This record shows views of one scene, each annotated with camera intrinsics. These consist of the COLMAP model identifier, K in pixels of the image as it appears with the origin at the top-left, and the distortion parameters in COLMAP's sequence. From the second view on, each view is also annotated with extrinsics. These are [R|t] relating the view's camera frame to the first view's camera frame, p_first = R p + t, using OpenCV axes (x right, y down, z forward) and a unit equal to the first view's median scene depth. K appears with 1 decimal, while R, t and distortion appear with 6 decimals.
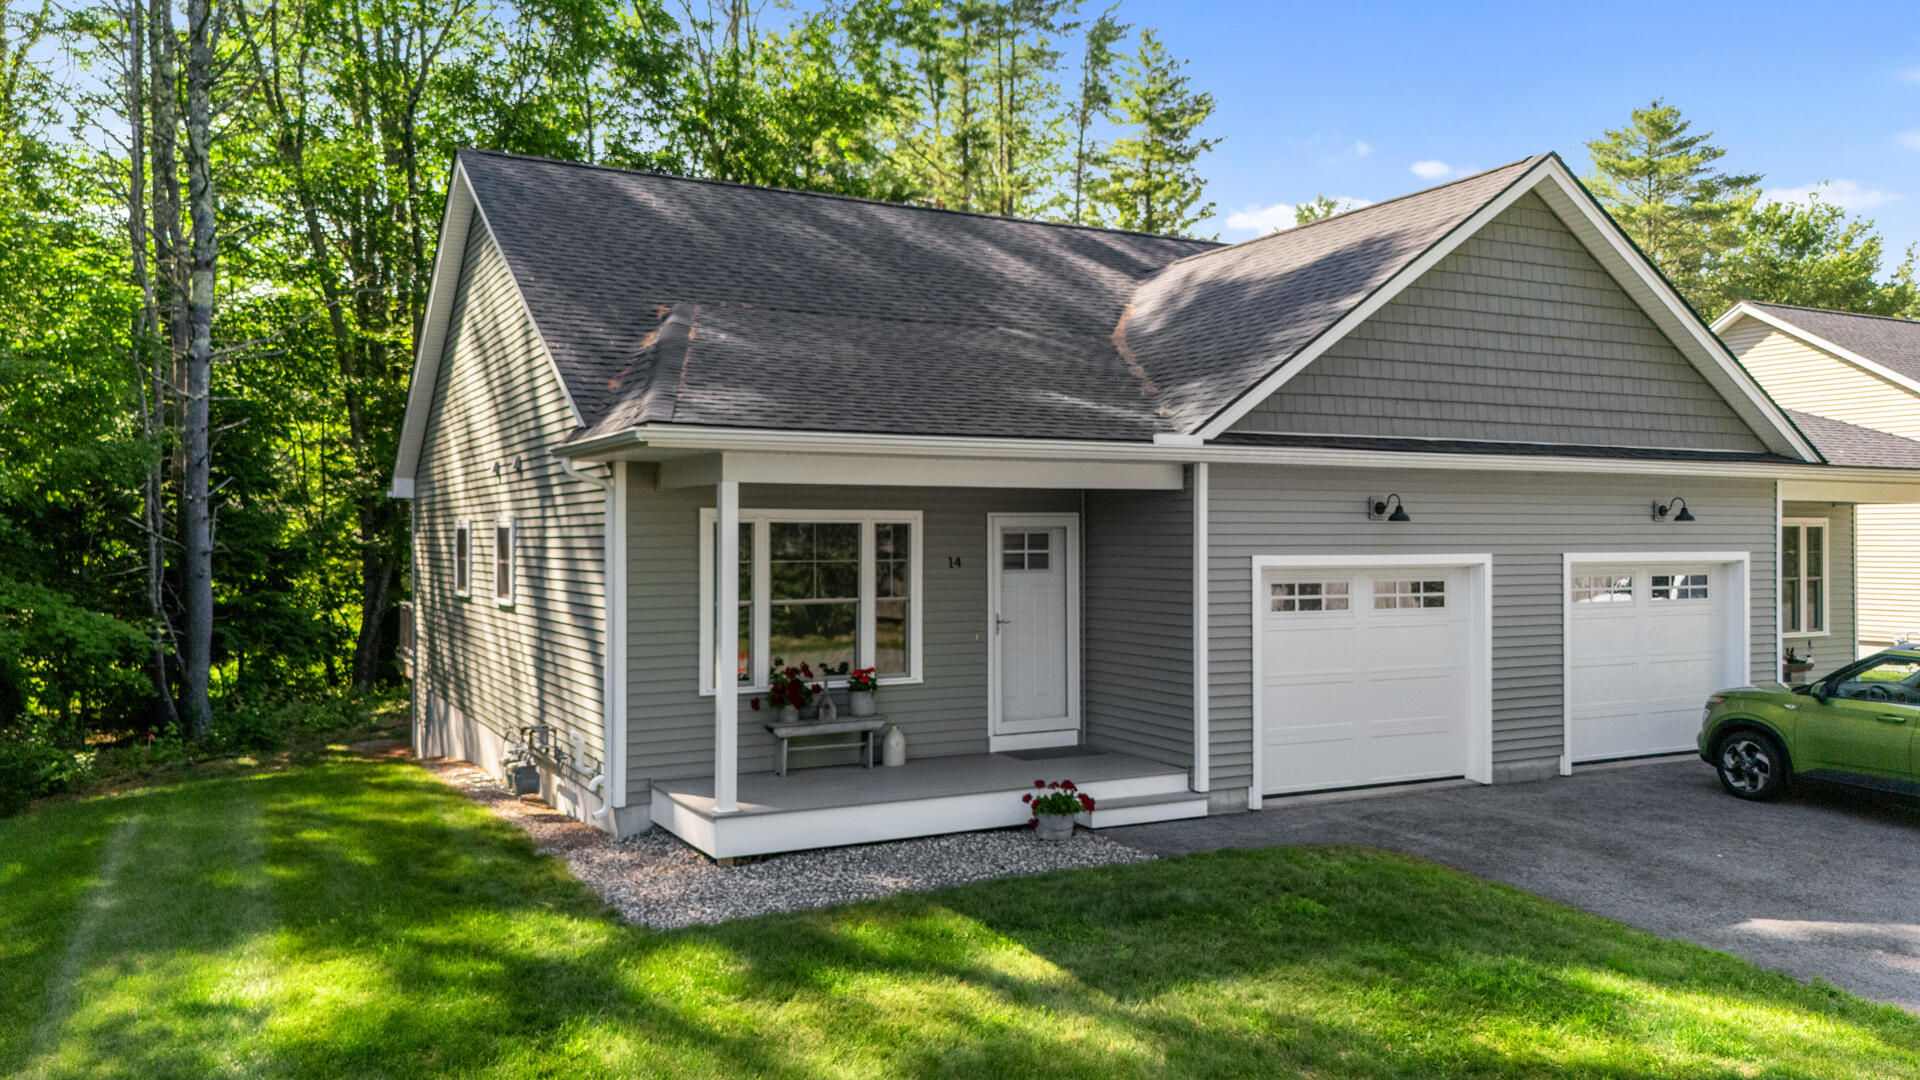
lens RADIAL K [[1413.3, 0, 948.9], [0, 1413.3, 545.1], [0, 0, 1]] dist [0.035552, -0.003271]
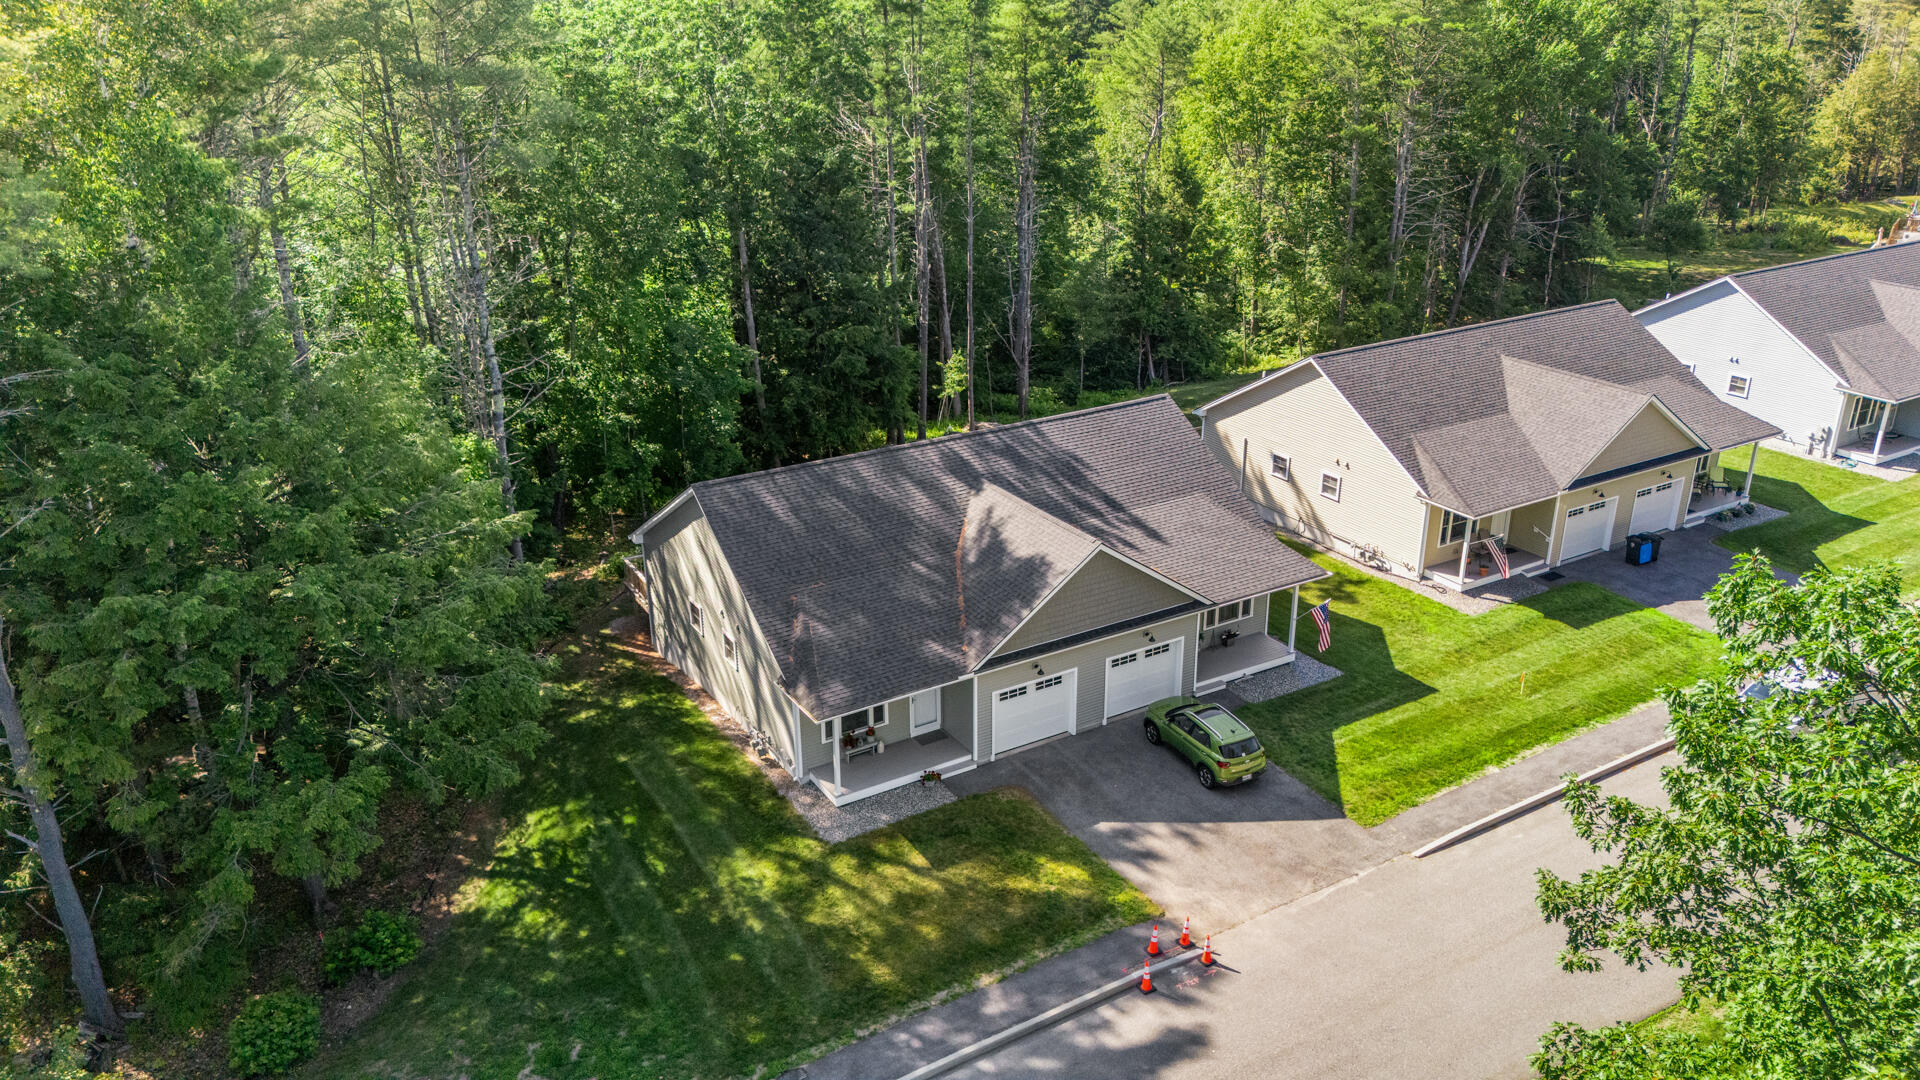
lens RADIAL K [[1407.3, 0, 960.0], [0, 1407.3, 540.0], [0, 0, 1]] dist [0.091115, -0.107545]
pose [[0.998068, -0.021784, 0.058189, -0.035287], [-0.002217, 0.923442, 0.383731, -1.586890], [-0.062094, -0.383118, 0.921610, -1.853230]]
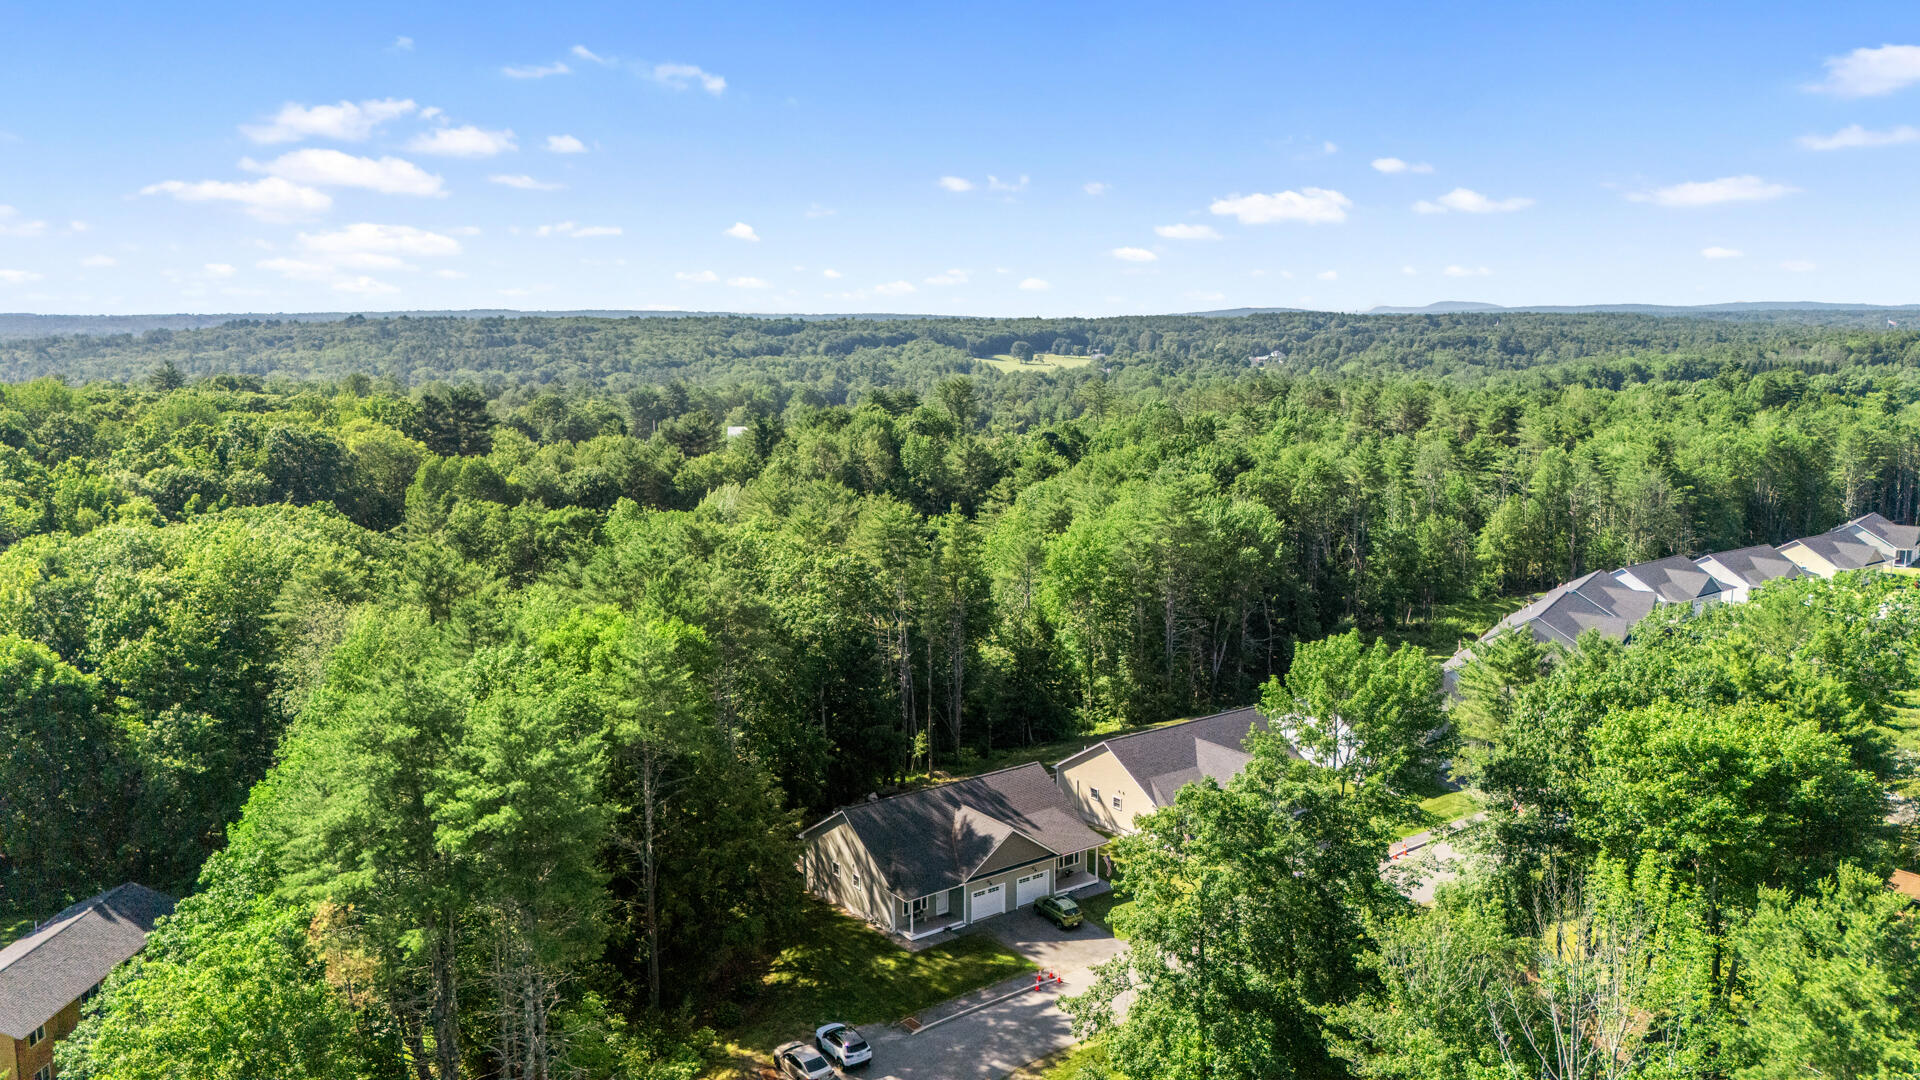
lens RADIAL K [[1407.3, 0, 960.0], [0, 1407.3, 540.0], [0, 0, 1]] dist [0.091115, -0.107545]
pose [[0.988915, -0.018444, 0.147332, -0.998232], [-0.005870, 0.986624, 0.162909, -3.299505], [-0.148366, -0.161968, 0.975579, -6.514413]]
